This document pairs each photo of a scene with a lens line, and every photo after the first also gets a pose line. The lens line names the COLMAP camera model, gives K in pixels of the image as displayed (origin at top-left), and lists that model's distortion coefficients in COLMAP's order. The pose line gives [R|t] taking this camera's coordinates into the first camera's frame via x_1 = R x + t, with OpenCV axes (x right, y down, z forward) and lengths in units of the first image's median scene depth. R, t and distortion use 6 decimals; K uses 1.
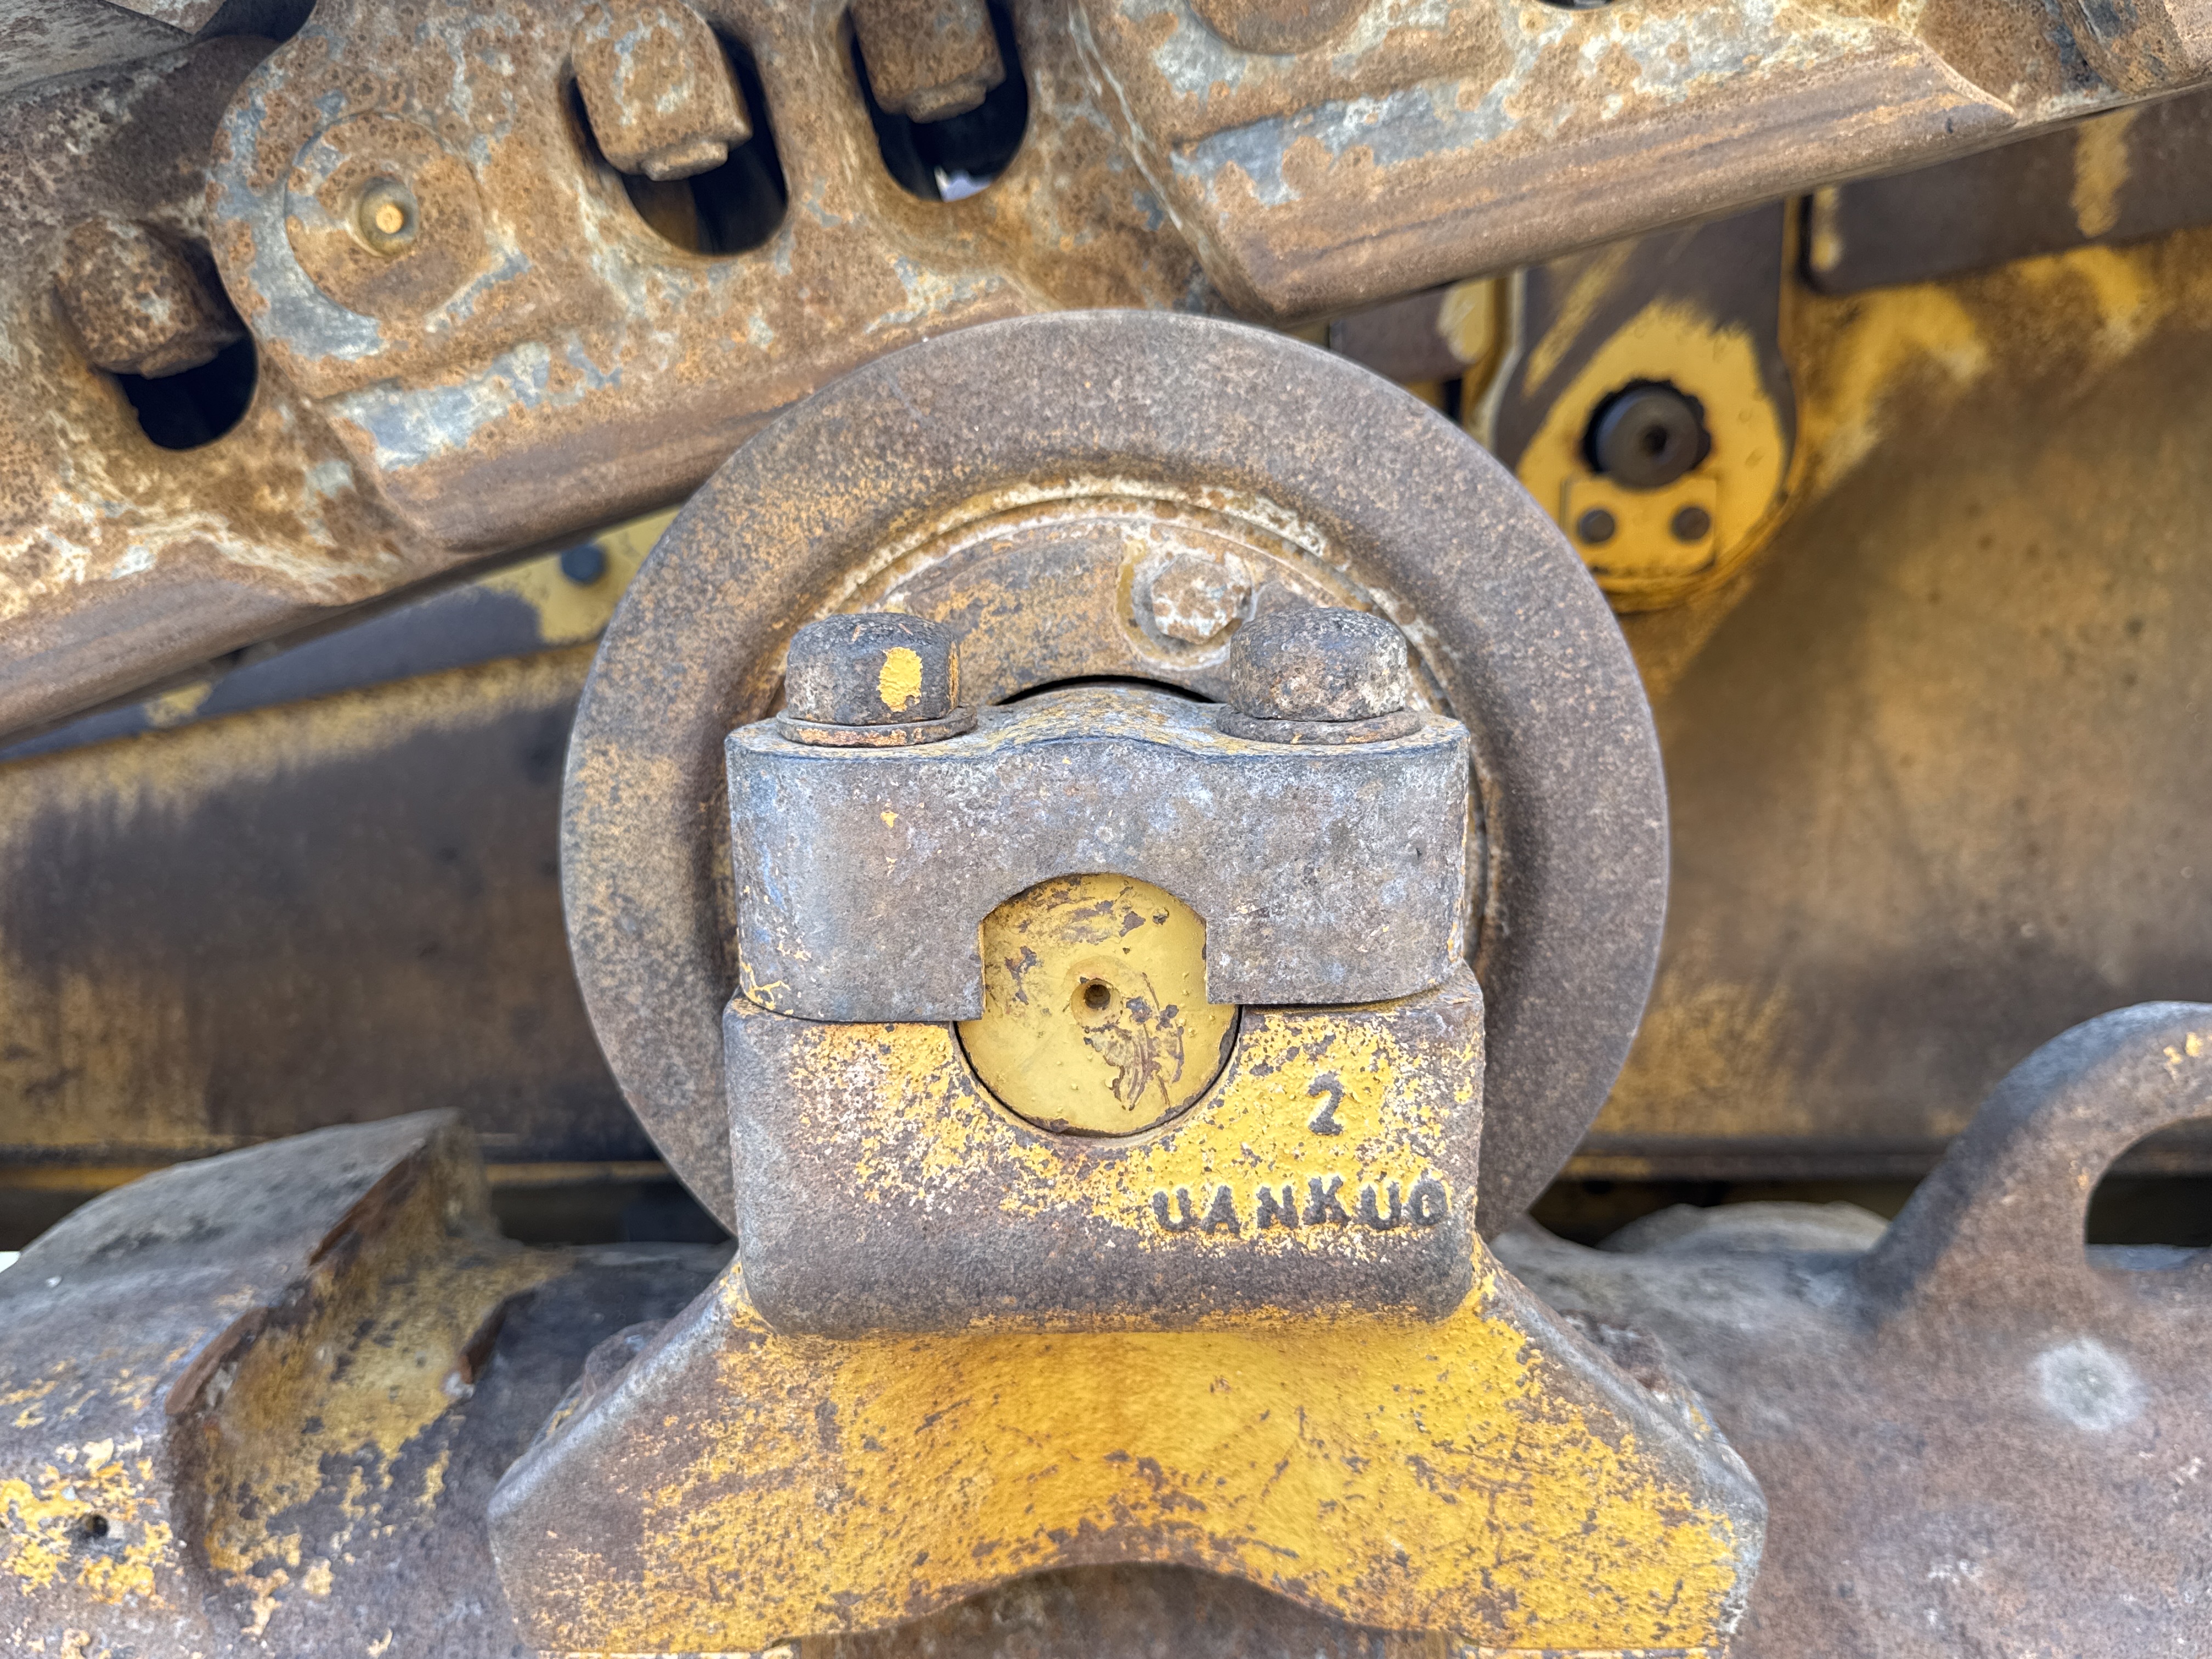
lens RADIAL K [[1739.8, 0, 1015.5], [0, 1739.8, 869.1], [0, 0, 1]] dist [0.076334, -0.111396]
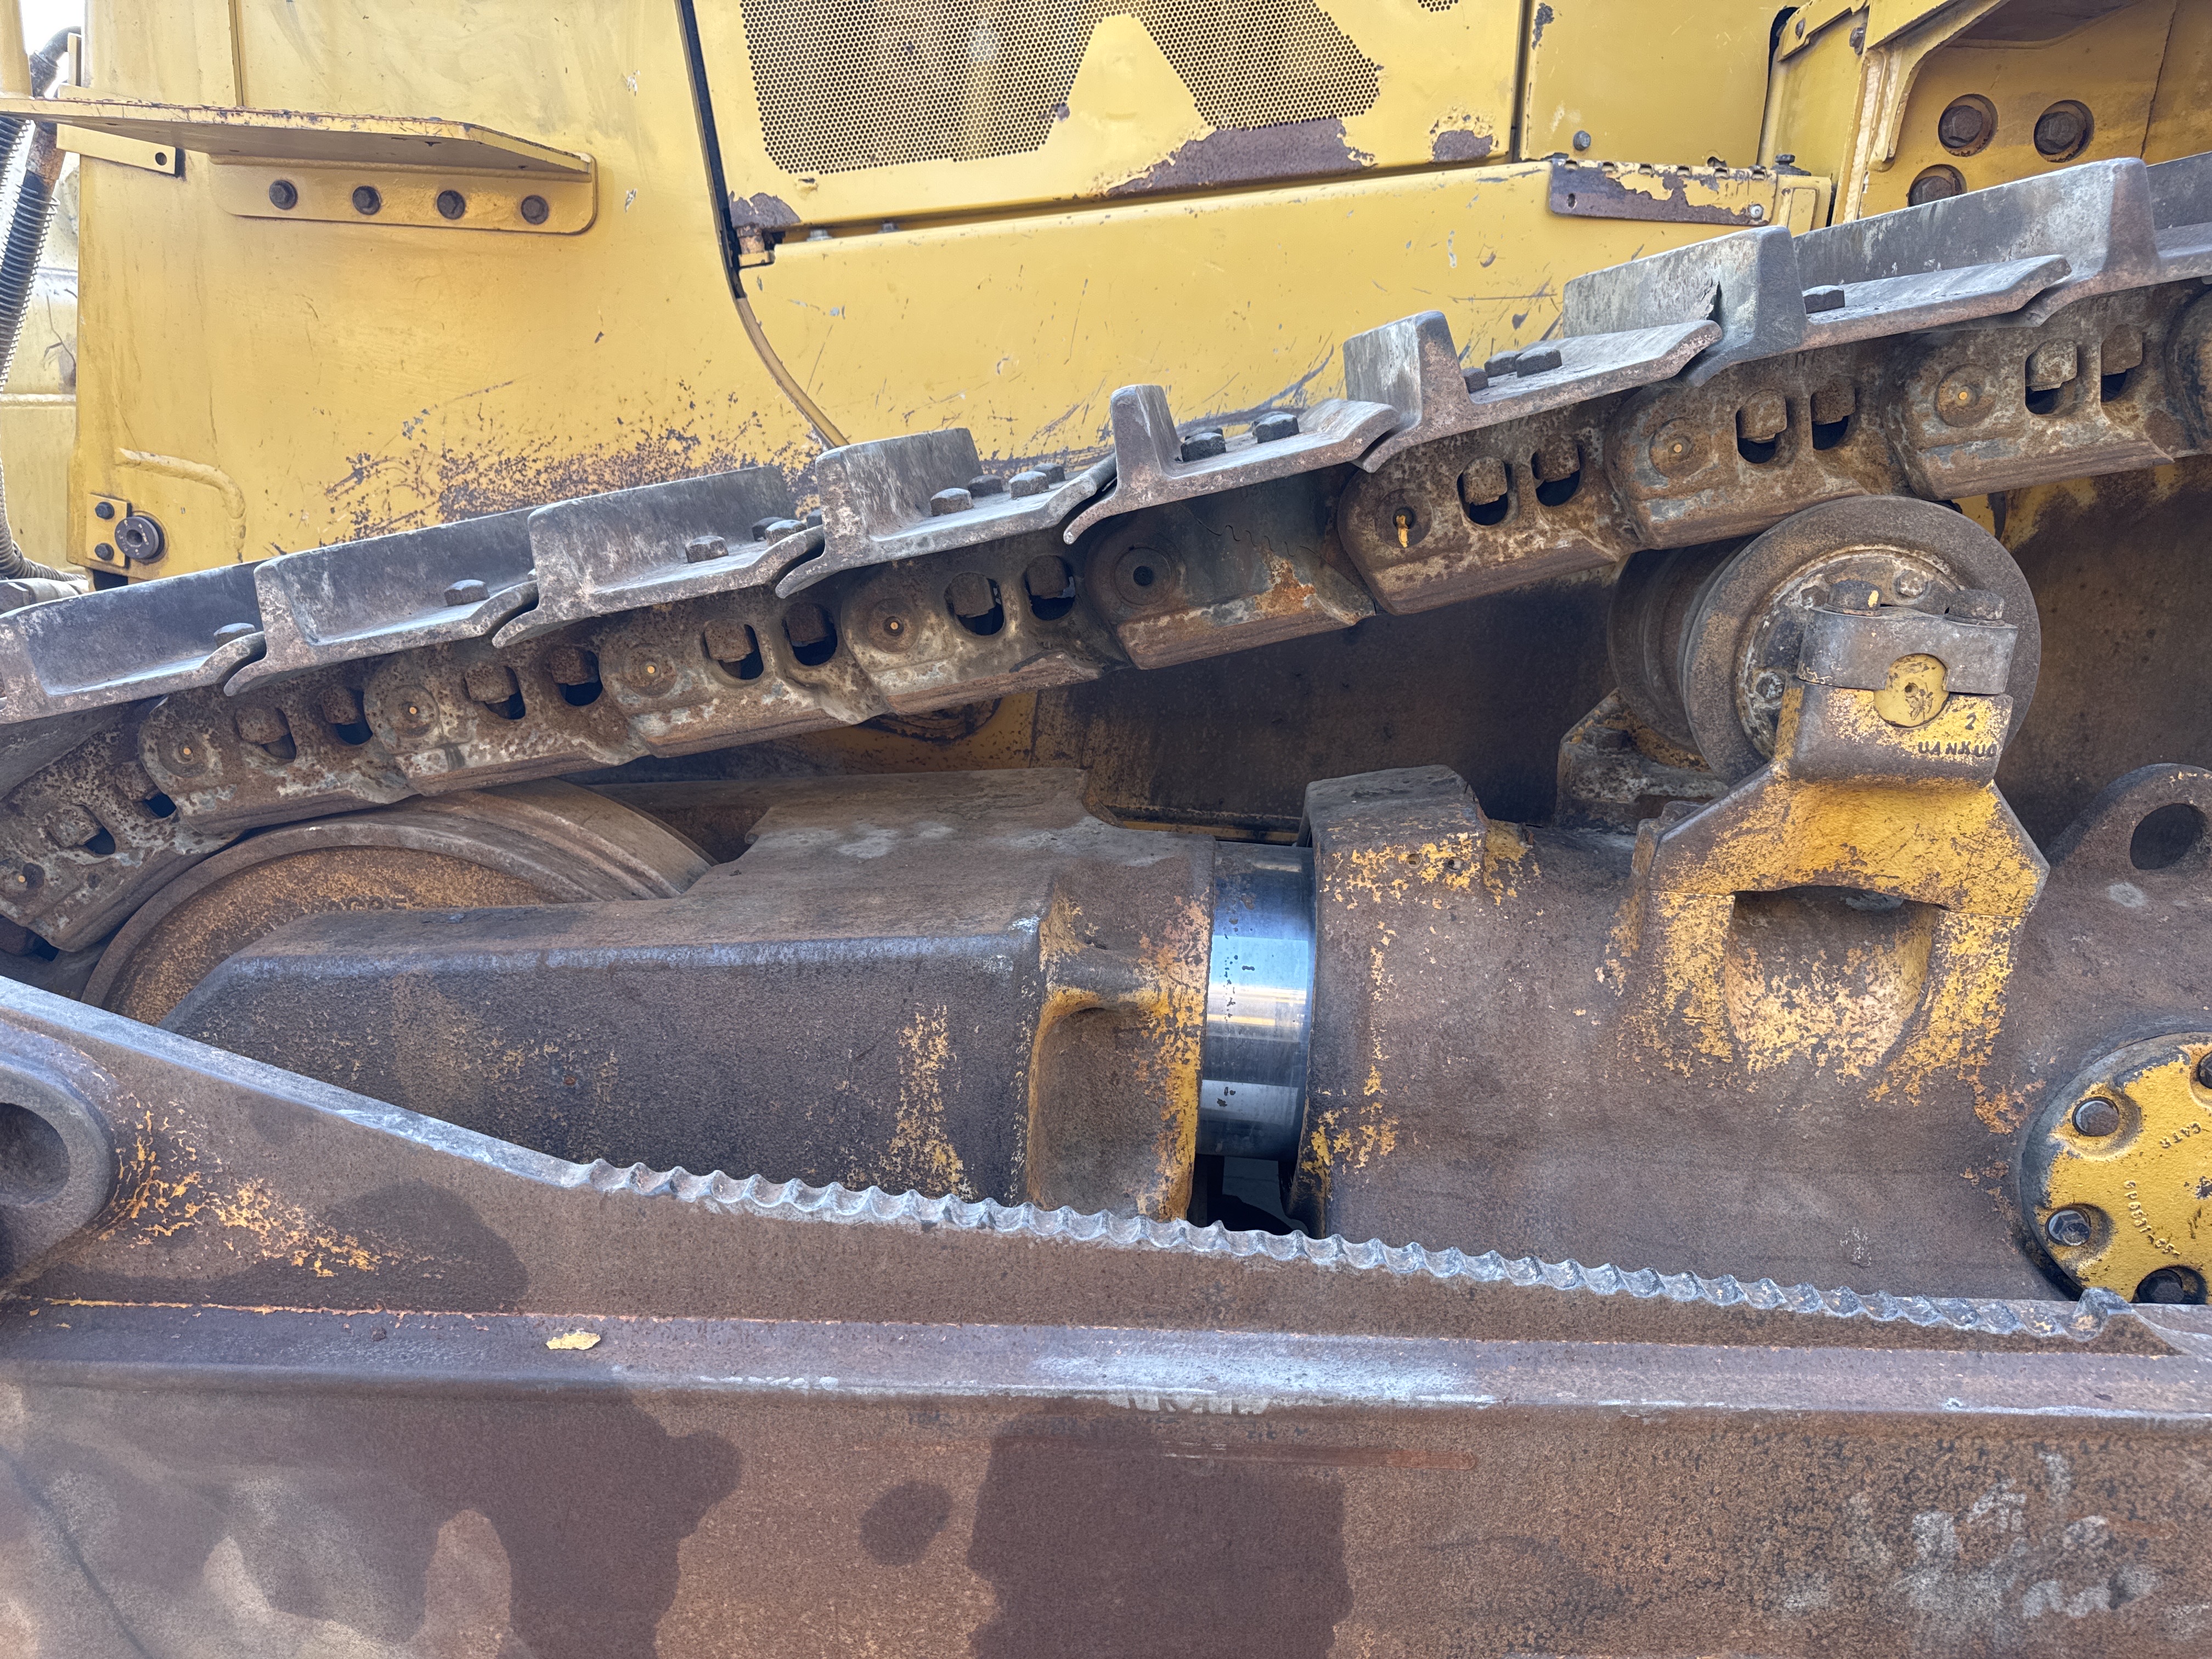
lens RADIAL K [[1435.6, 0, 1106.0], [0, 1435.6, 829.5], [0, 0, 1]] dist [0.007617, -0.000999]
pose [[0.995678, 0.091638, -0.015112, -1.303933], [-0.091021, 0.995144, 0.037464, 0.339267], [0.018471, -0.035927, 0.999184, -1.742666]]
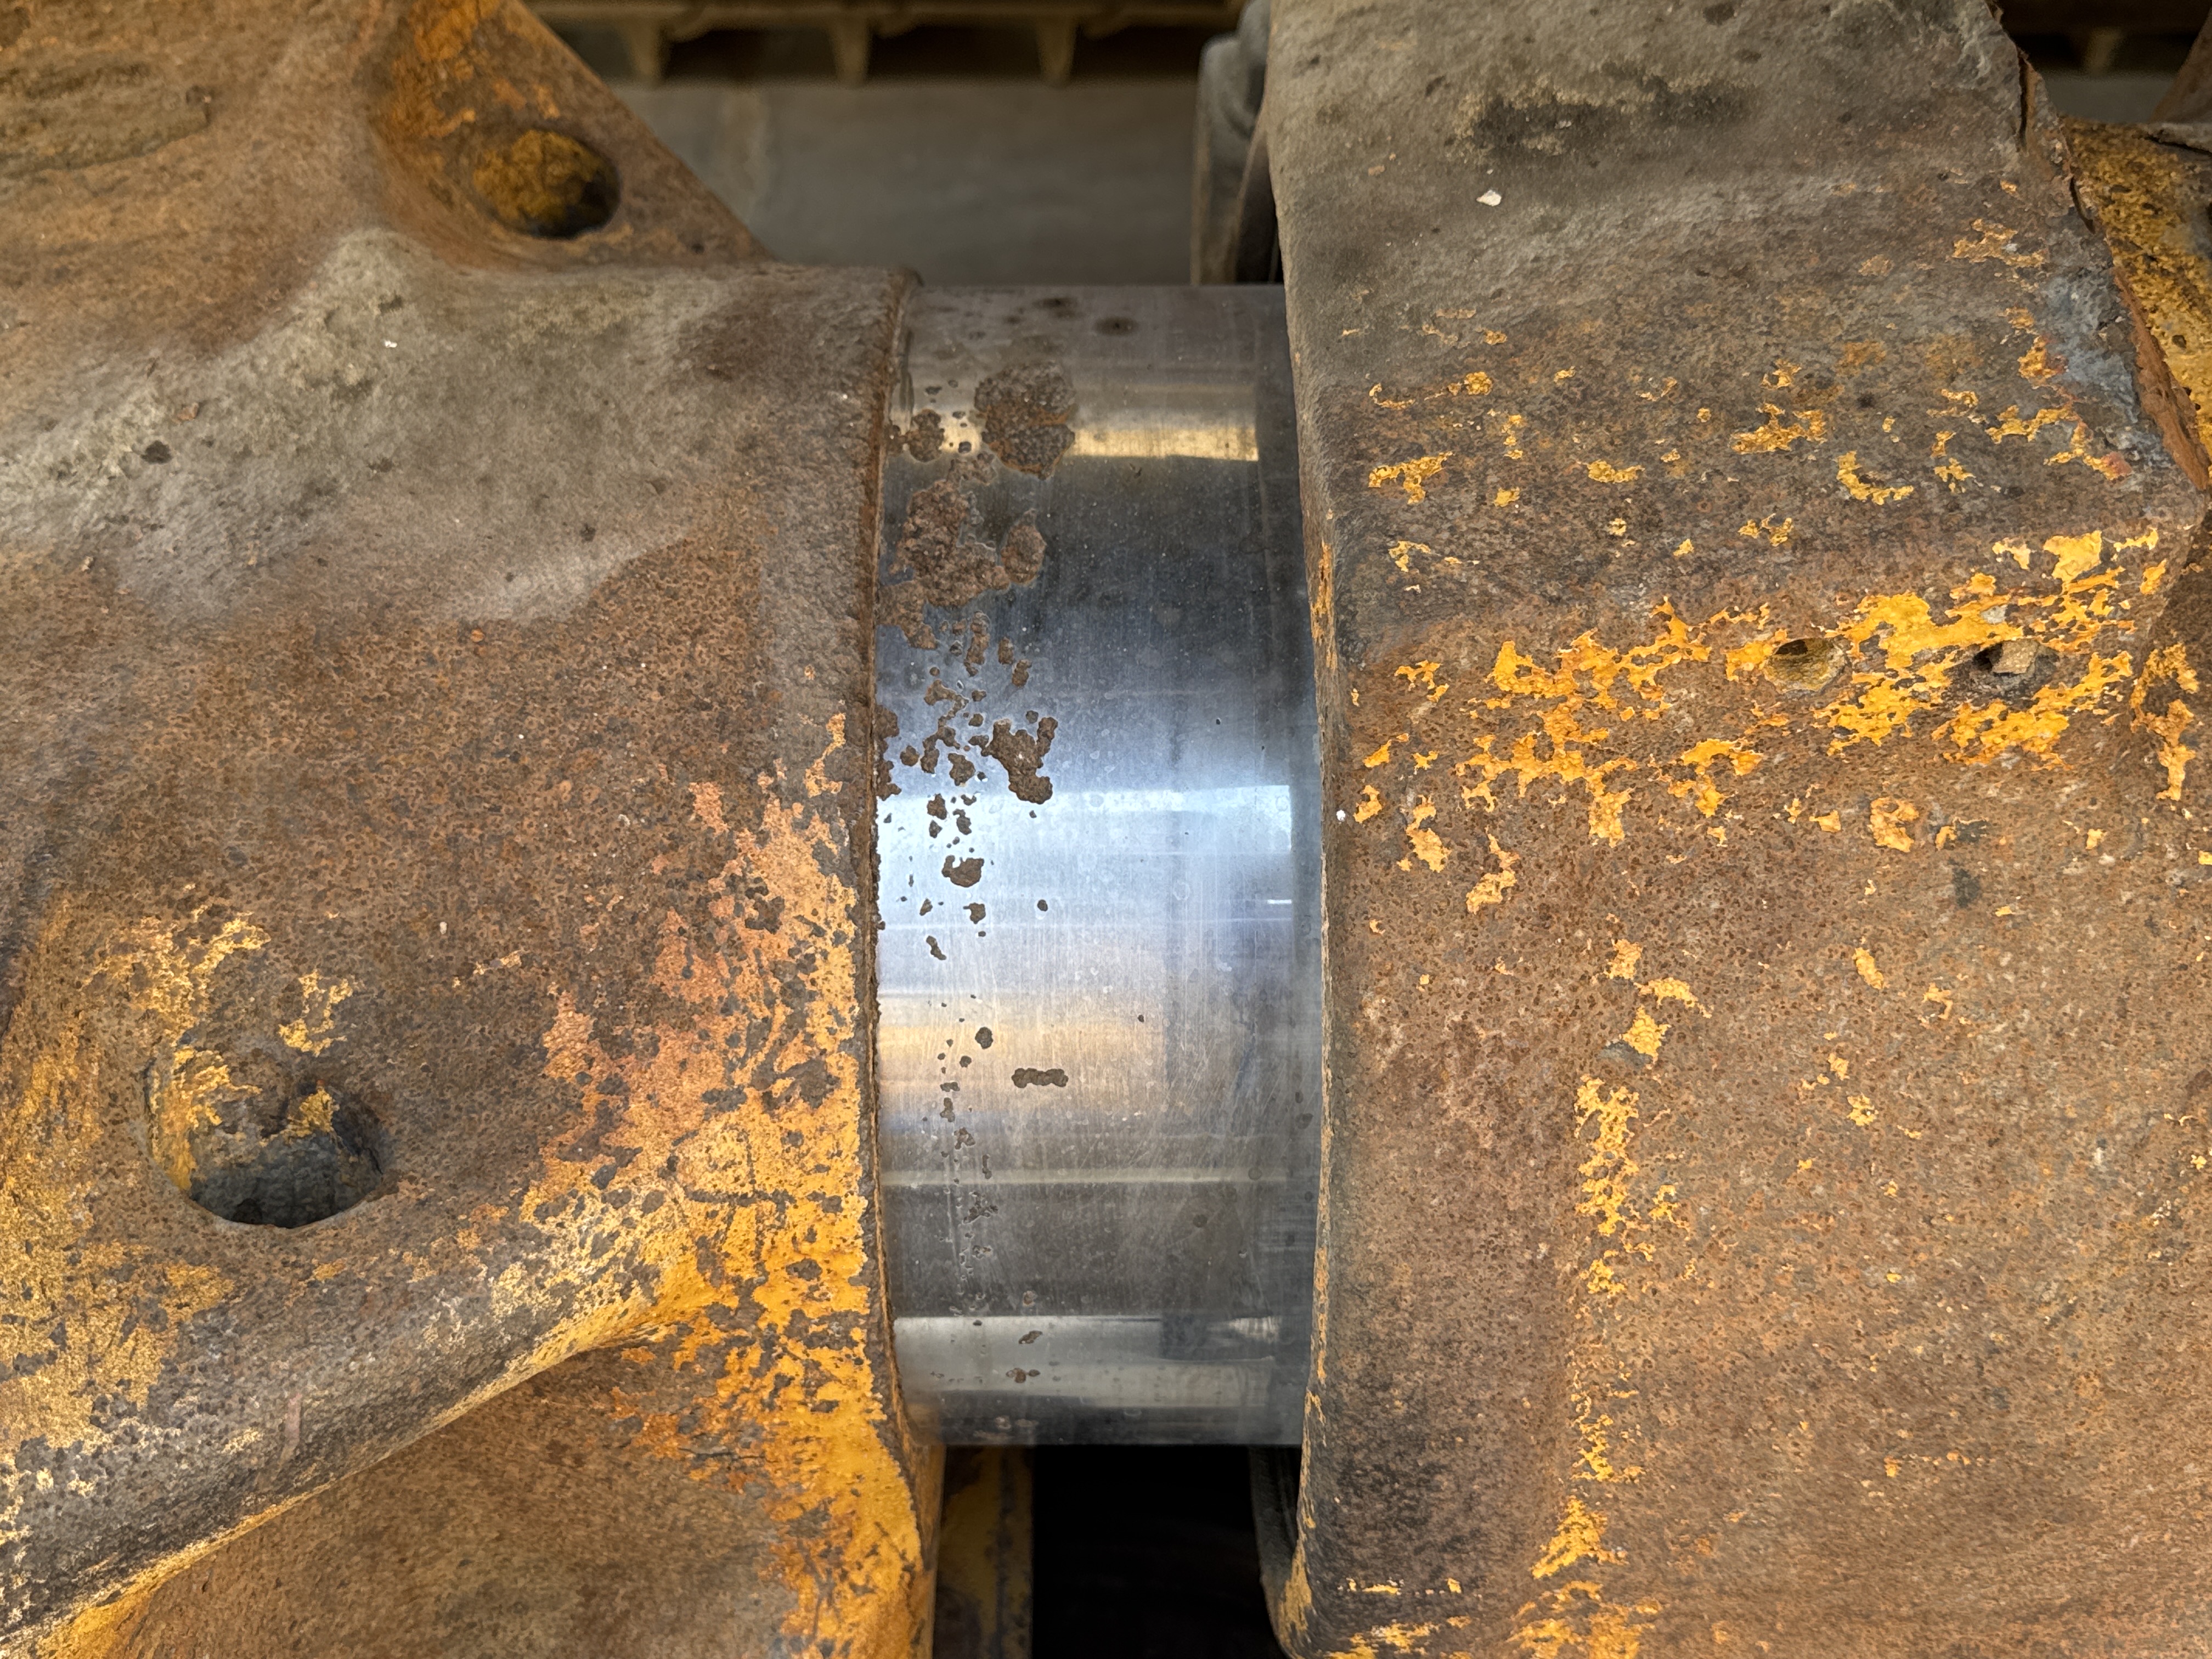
lens RADIAL K [[2210.4, 0, 1106.0], [0, 2210.4, 829.5], [0, 0, 1]] dist [0.121077, -0.310292]
pose [[0.998811, -0.010561, 0.047584, -1.042948], [-0.017947, 0.827971, 0.560484, 0.003928], [-0.045317, -0.560671, 0.826797, 0.433027]]
